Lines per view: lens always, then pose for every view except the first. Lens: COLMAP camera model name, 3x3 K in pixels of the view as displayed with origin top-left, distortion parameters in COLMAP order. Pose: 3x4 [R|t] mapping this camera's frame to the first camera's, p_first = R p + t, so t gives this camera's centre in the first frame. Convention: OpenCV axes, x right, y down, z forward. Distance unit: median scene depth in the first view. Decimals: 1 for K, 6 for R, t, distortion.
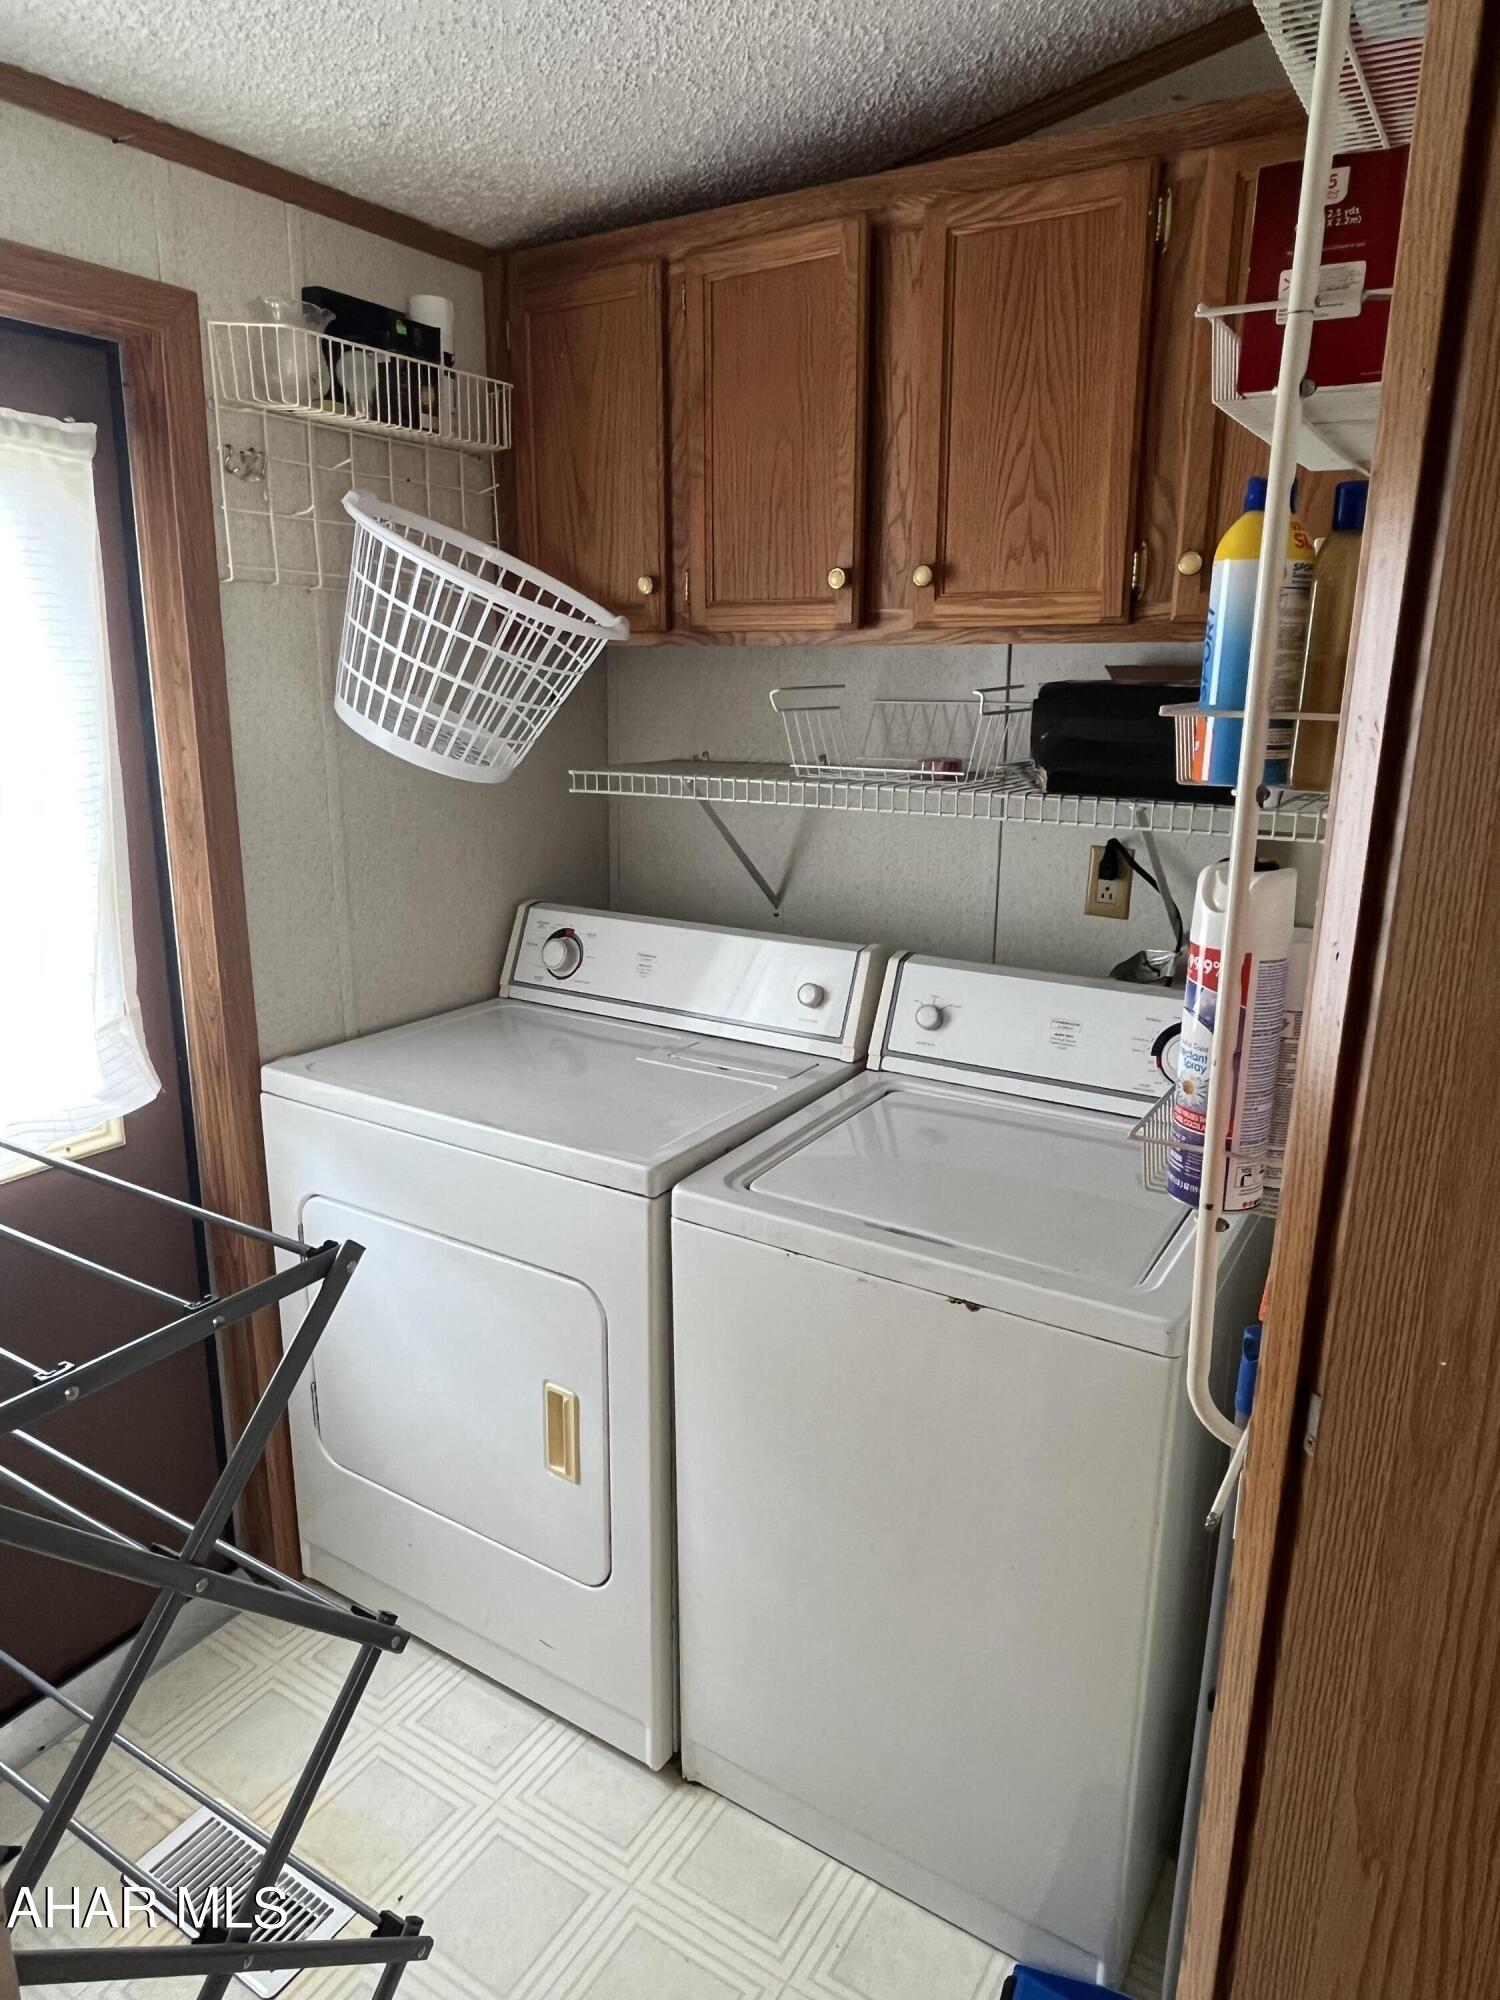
lens RADIAL K [[1268.4, 0, 741.8], [0, 1268.4, 992.4], [0, 0, 1]] dist [-0.003075, 0.000414]
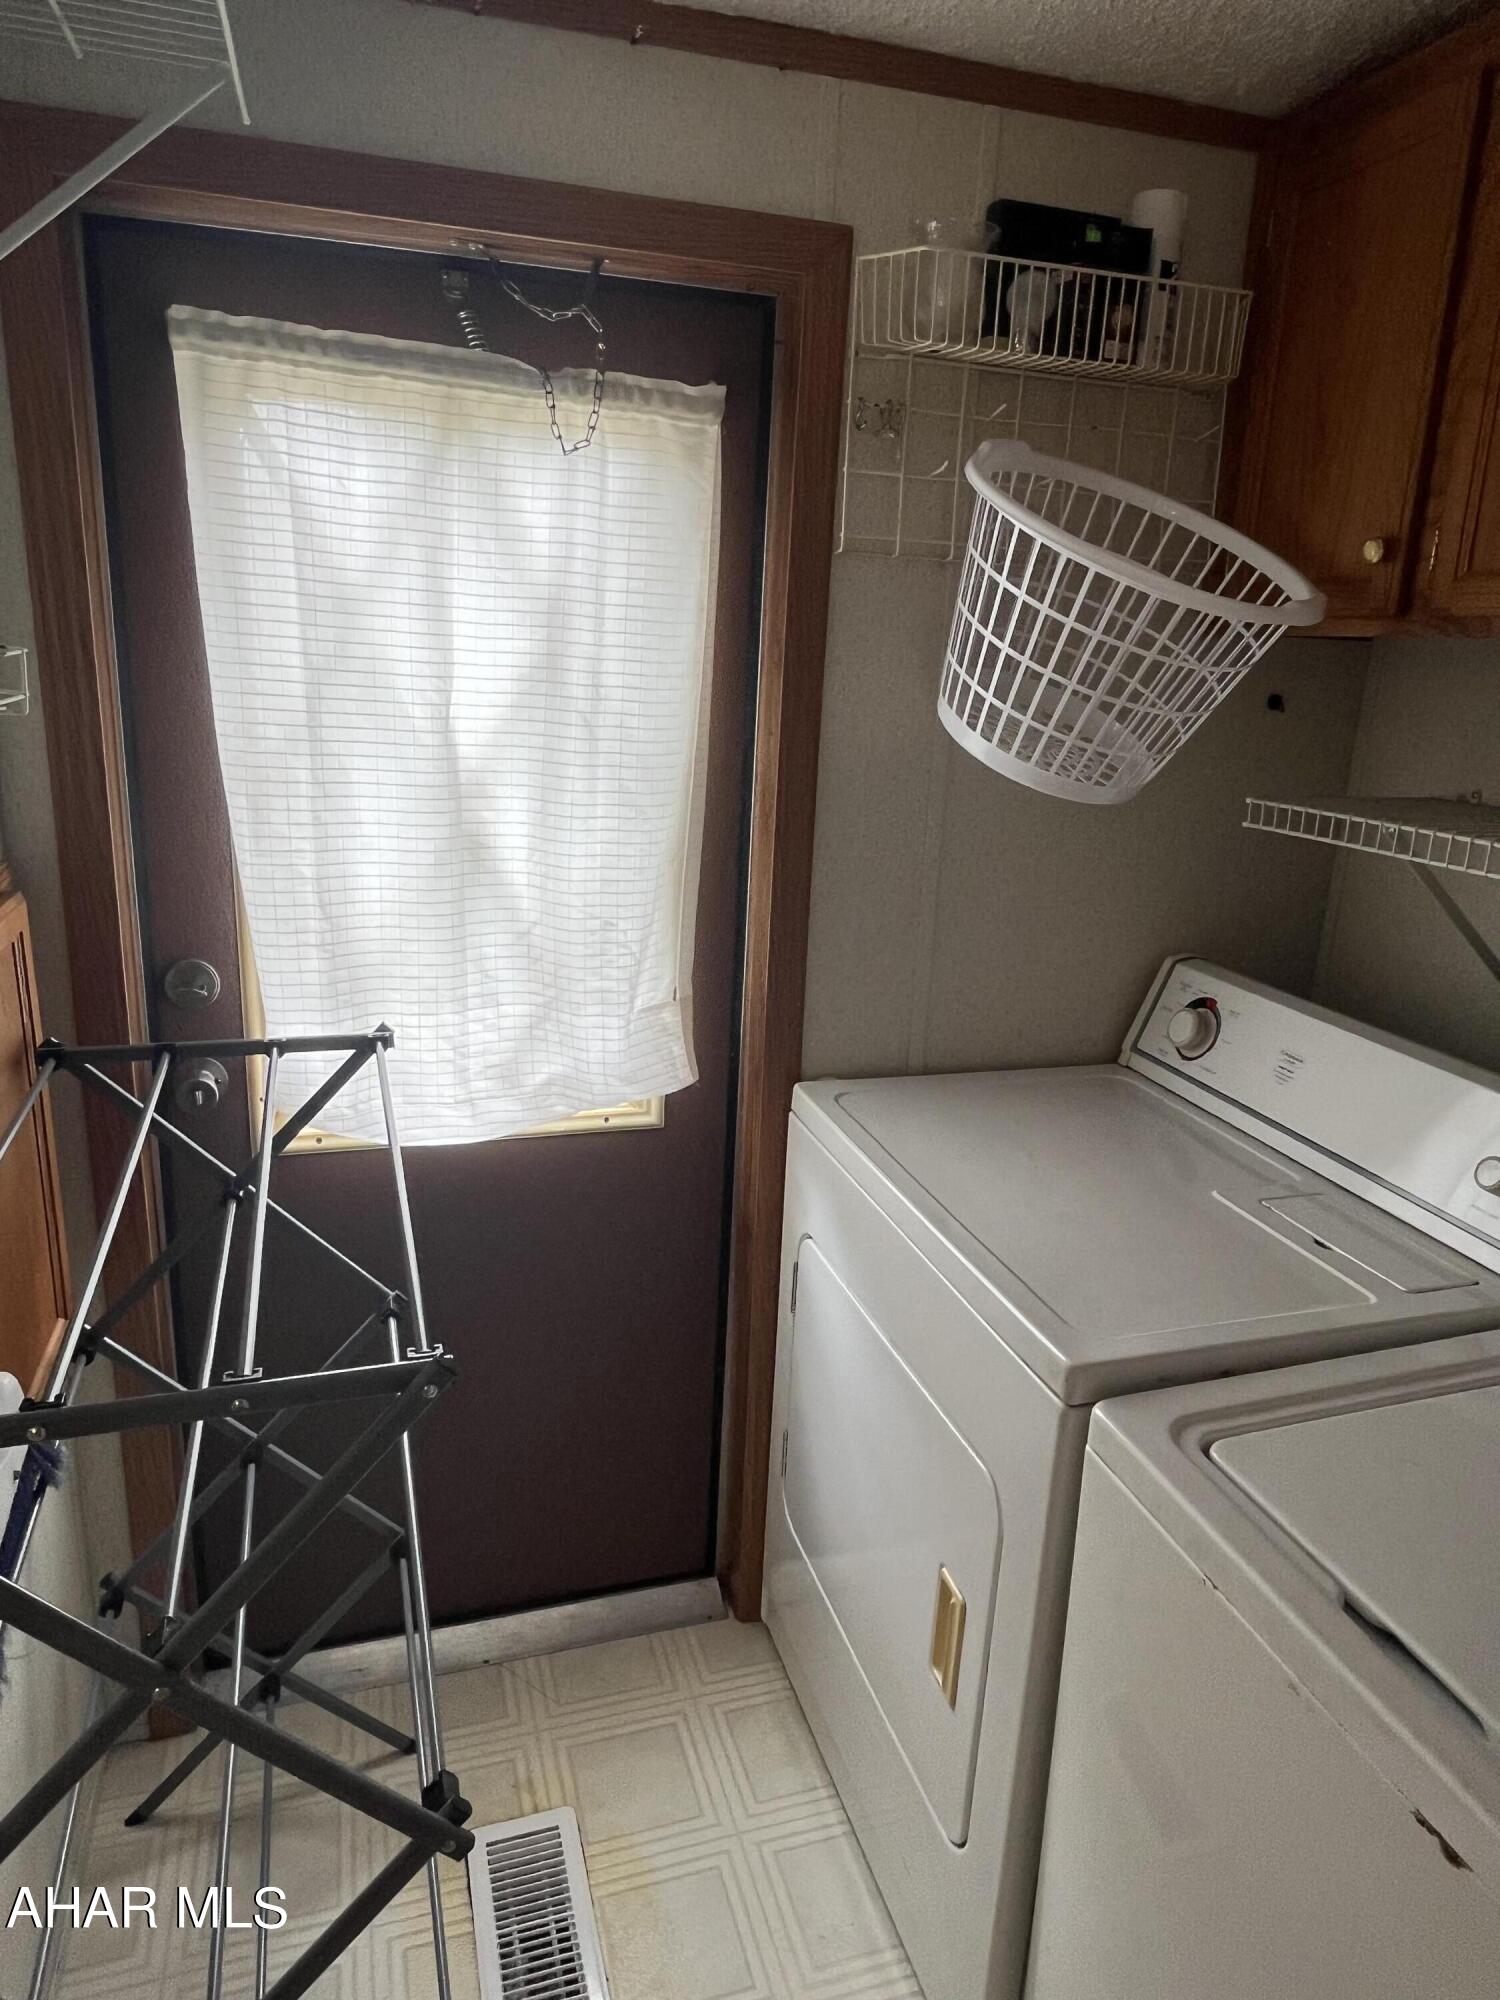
lens RADIAL K [[1268.4, 0, 741.8], [0, 1268.4, 992.4], [0, 0, 1]] dist [-0.003075, 0.000414]
pose [[0.761828, 0.195631, -0.617532, 0.148835], [-0.193751, 0.978481, 0.070954, -0.064334], [0.618125, 0.065593, 0.783339, 0.255317]]
